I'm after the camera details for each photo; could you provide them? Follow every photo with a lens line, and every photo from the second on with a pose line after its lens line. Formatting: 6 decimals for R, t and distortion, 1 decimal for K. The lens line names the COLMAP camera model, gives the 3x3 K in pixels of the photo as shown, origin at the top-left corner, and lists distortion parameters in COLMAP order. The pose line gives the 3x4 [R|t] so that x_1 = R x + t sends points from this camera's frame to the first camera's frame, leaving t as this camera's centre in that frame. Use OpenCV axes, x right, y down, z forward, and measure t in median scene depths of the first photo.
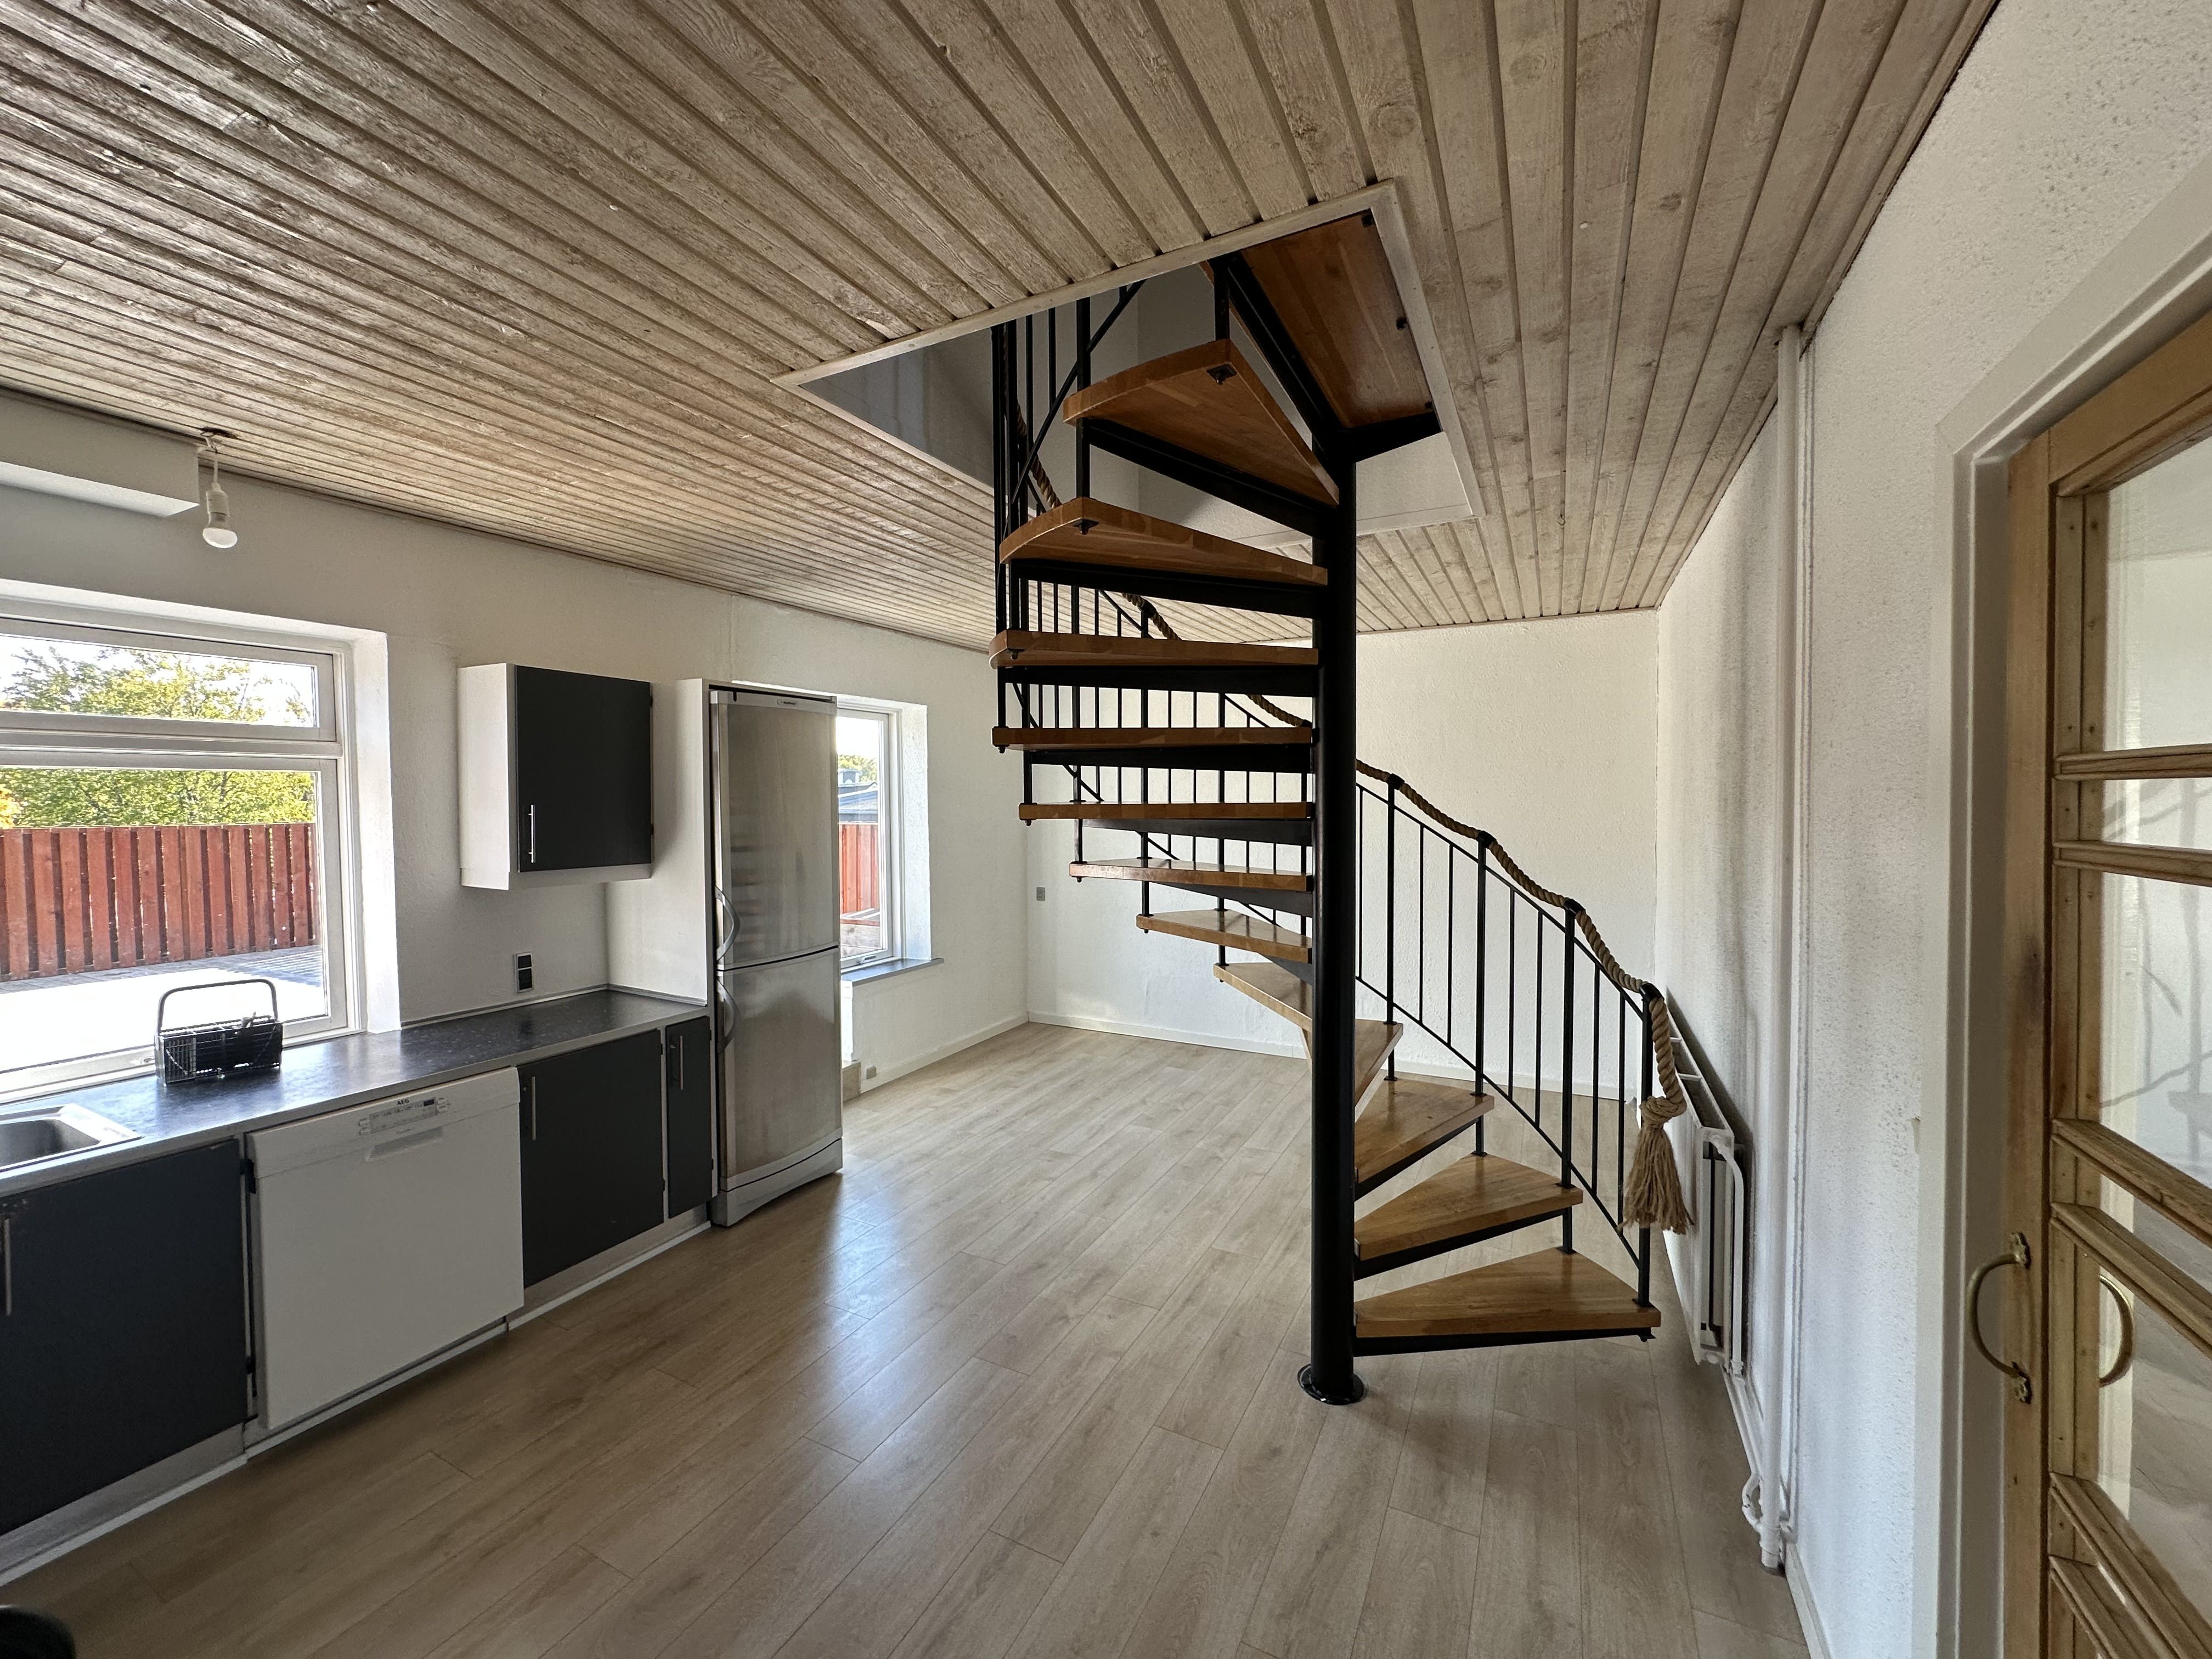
lens RADIAL K [[877.9, 0, 1109.4], [0, 877.9, 821.8], [0, 0, 1]] dist [-0.010733, 0.000012]
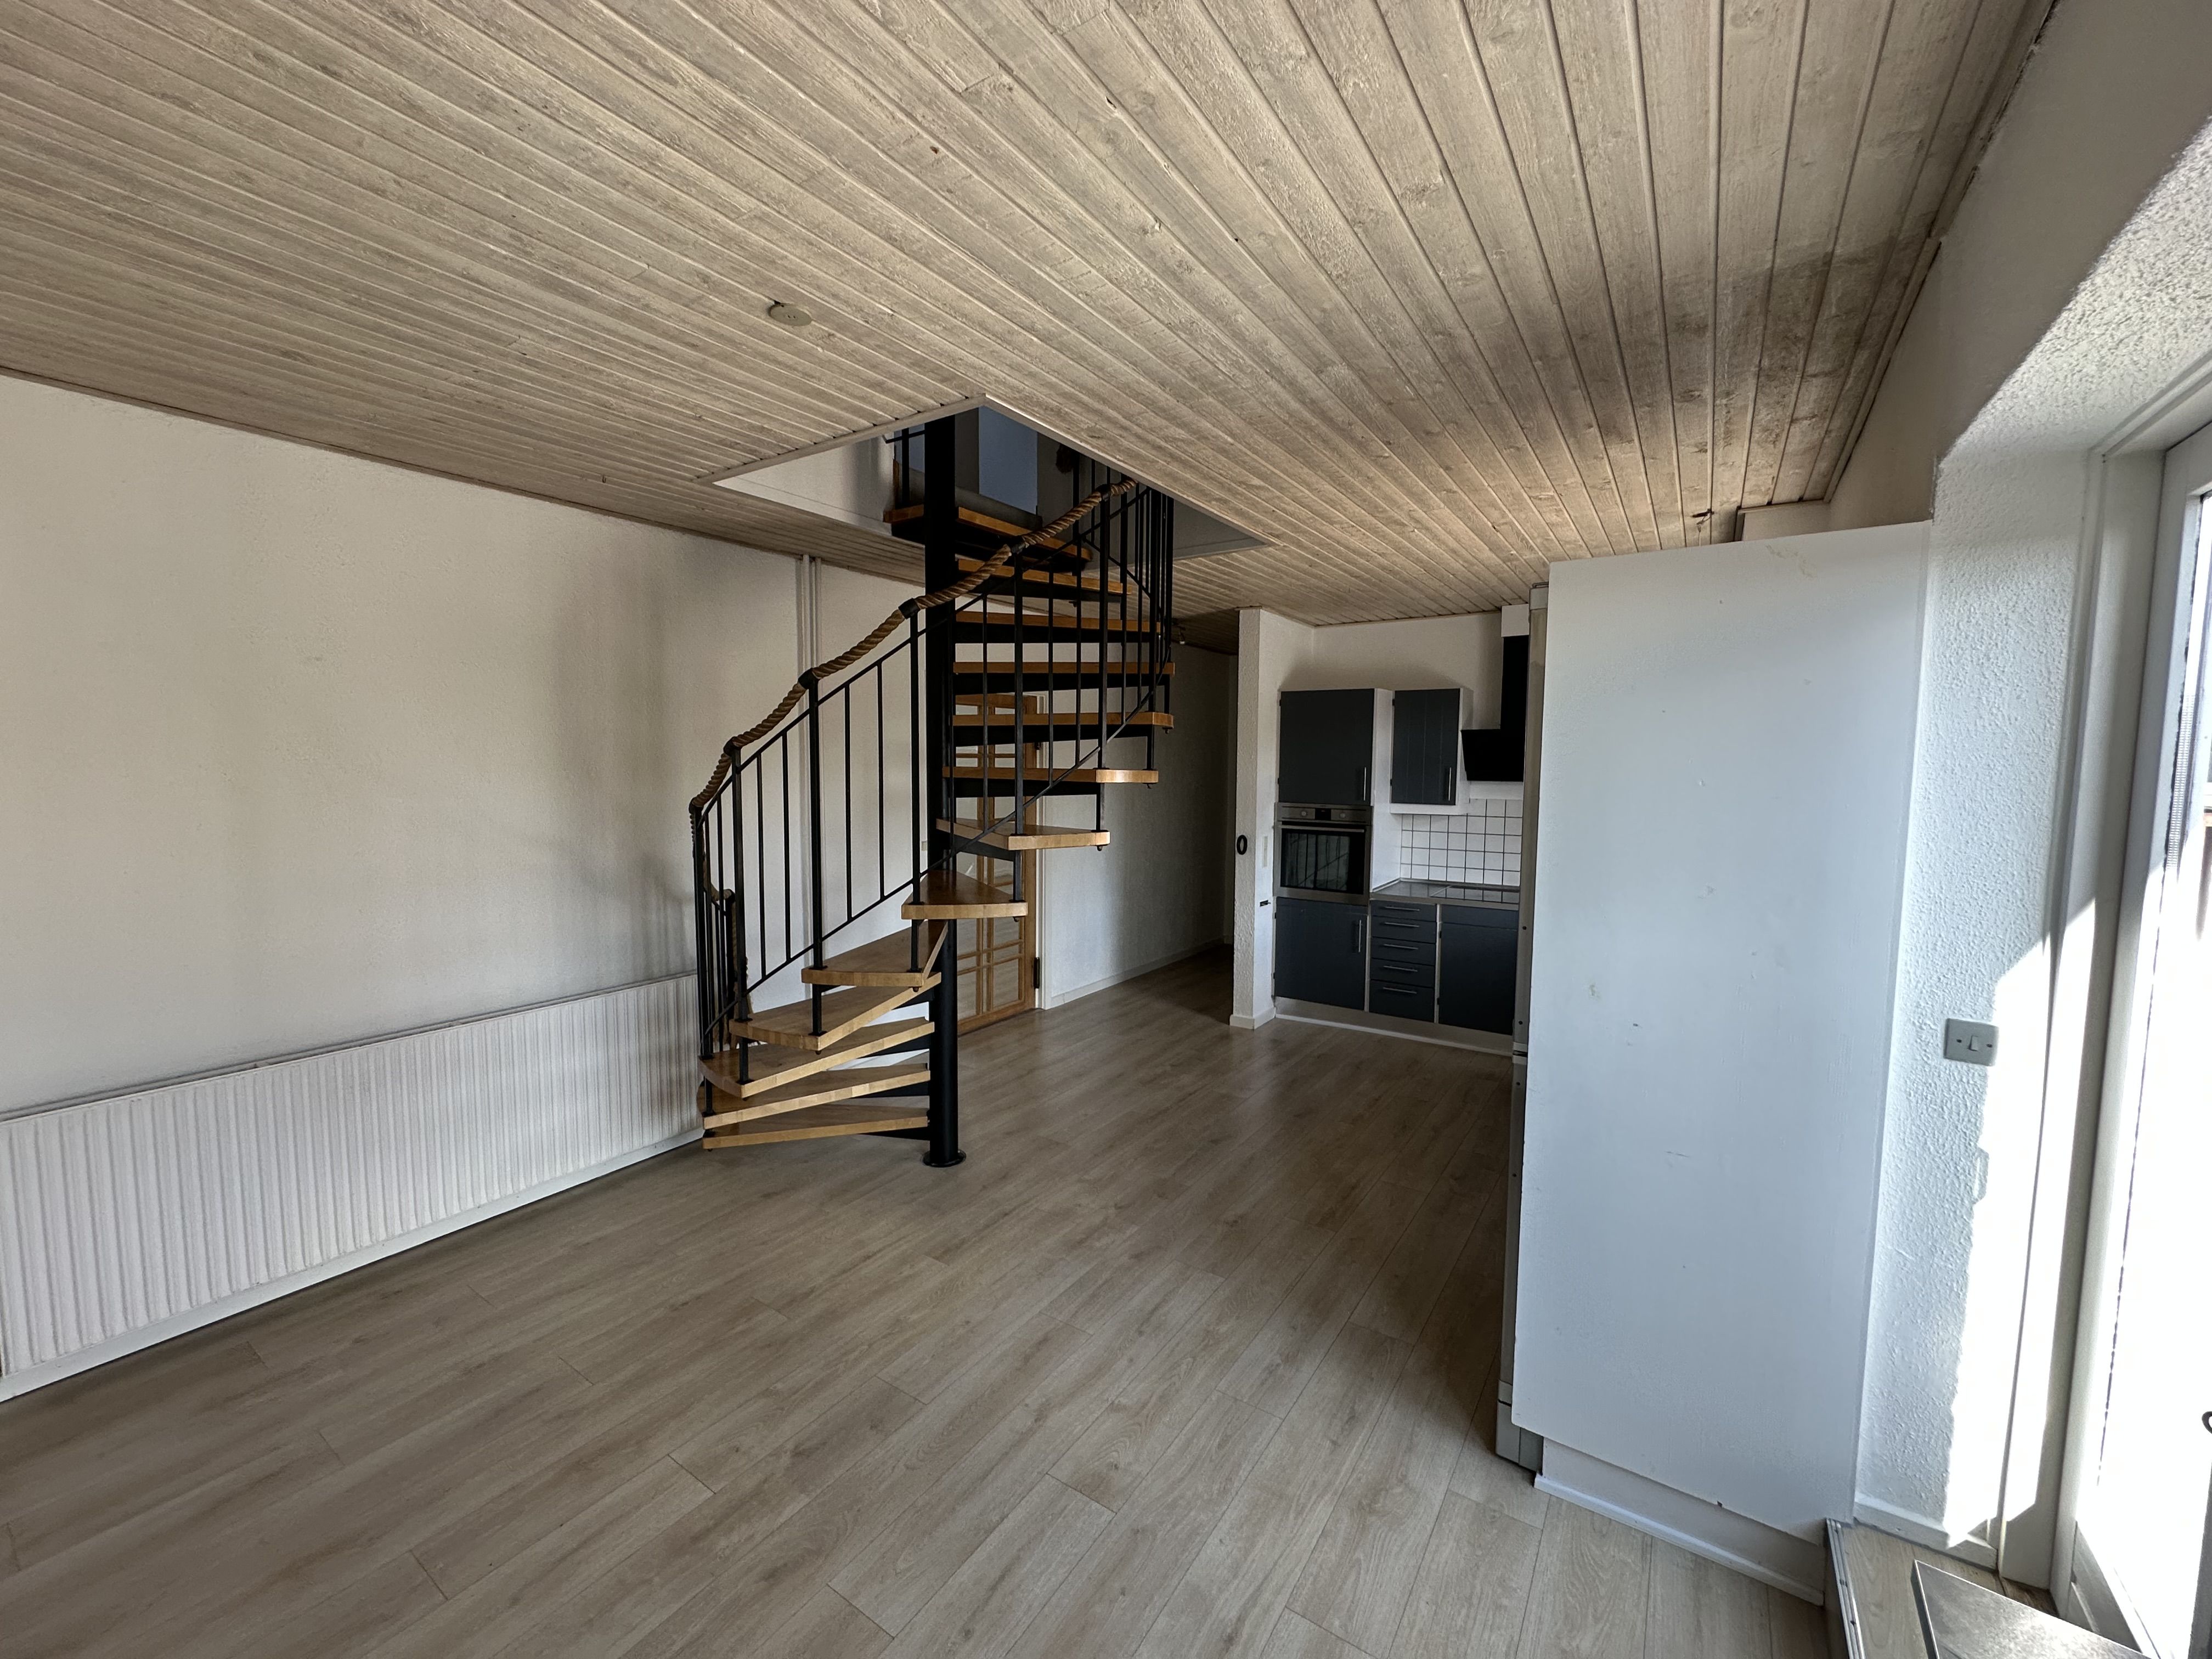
lens RADIAL K [[877.9, 0, 1107.4], [0, 877.9, 829.0], [0, 0, 1]] dist [-0.010733, 0.000012]
pose [[-0.992571, -0.016145, 0.120590, -0.177632], [-0.002839, 0.993961, 0.109702, -0.071859], [-0.121633, 0.108544, -0.986622, 2.182951]]
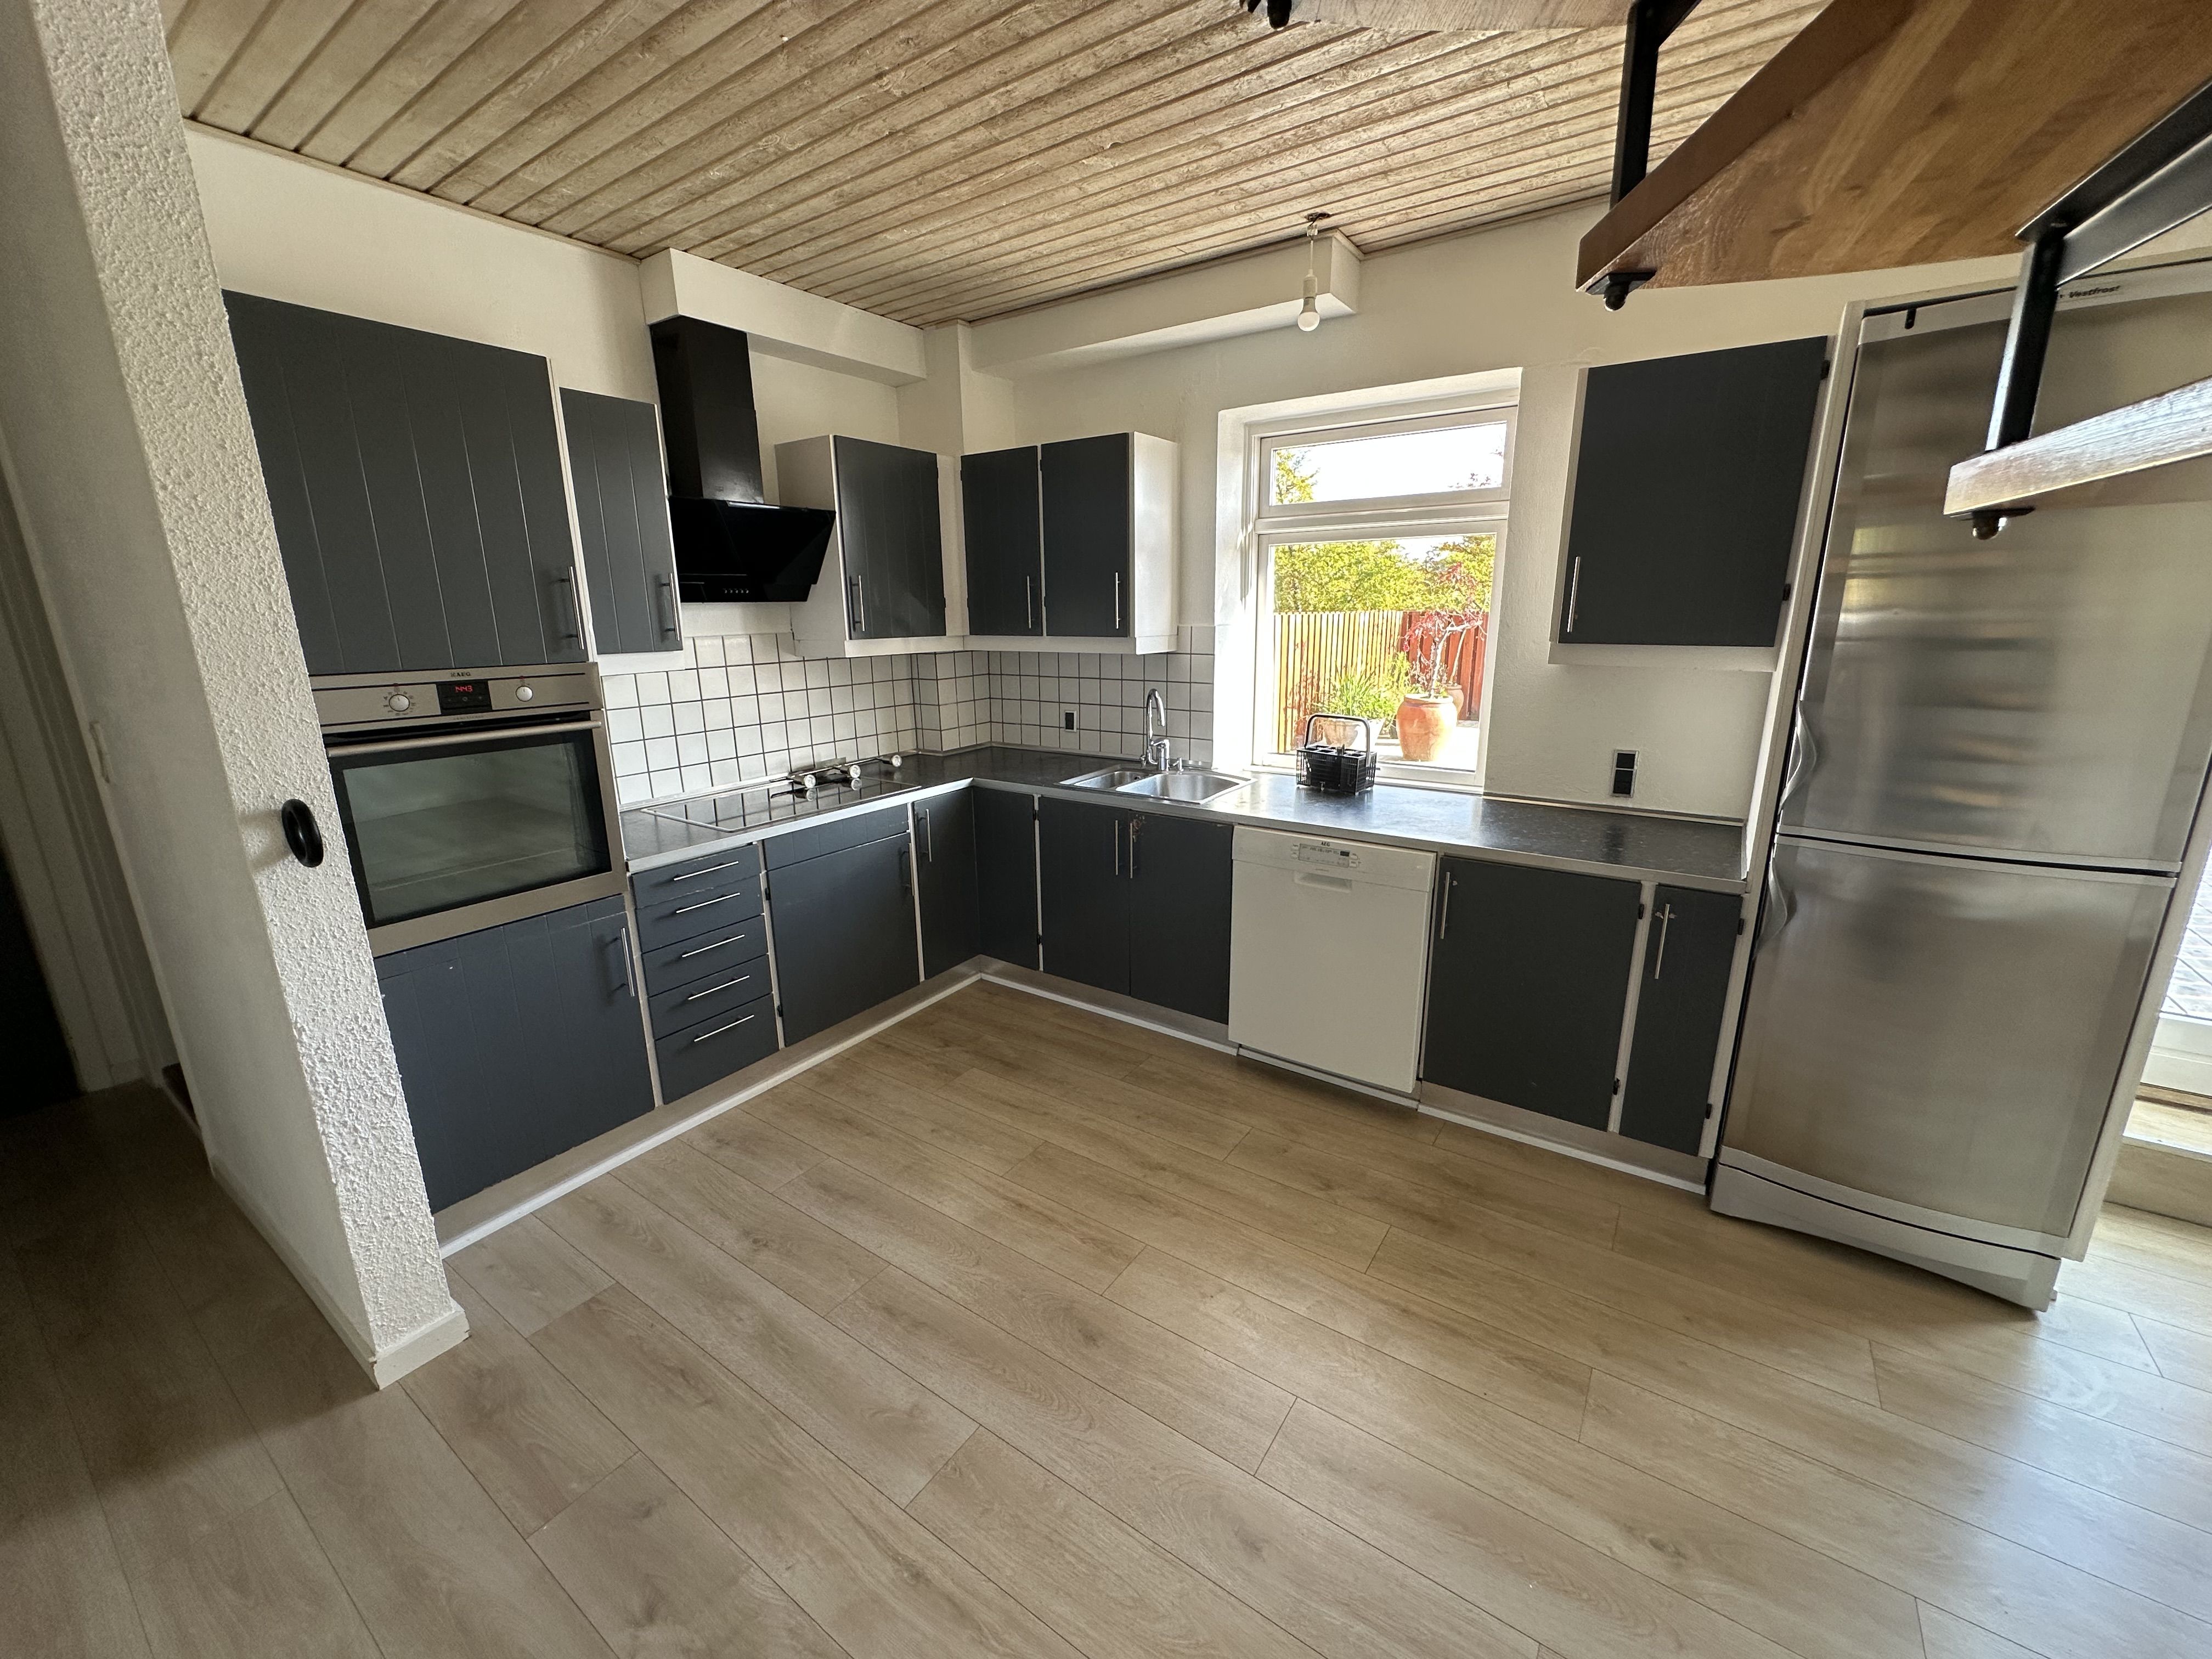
lens RADIAL K [[877.9, 0, 1107.0], [0, 877.9, 824.6], [0, 0, 1]] dist [-0.010733, 0.000012]
pose [[-0.133742, 0.245659, -0.960086, 0.233352], [-0.016686, 0.968094, 0.250032, 0.026685], [0.990876, 0.049459, -0.125376, 0.757212]]
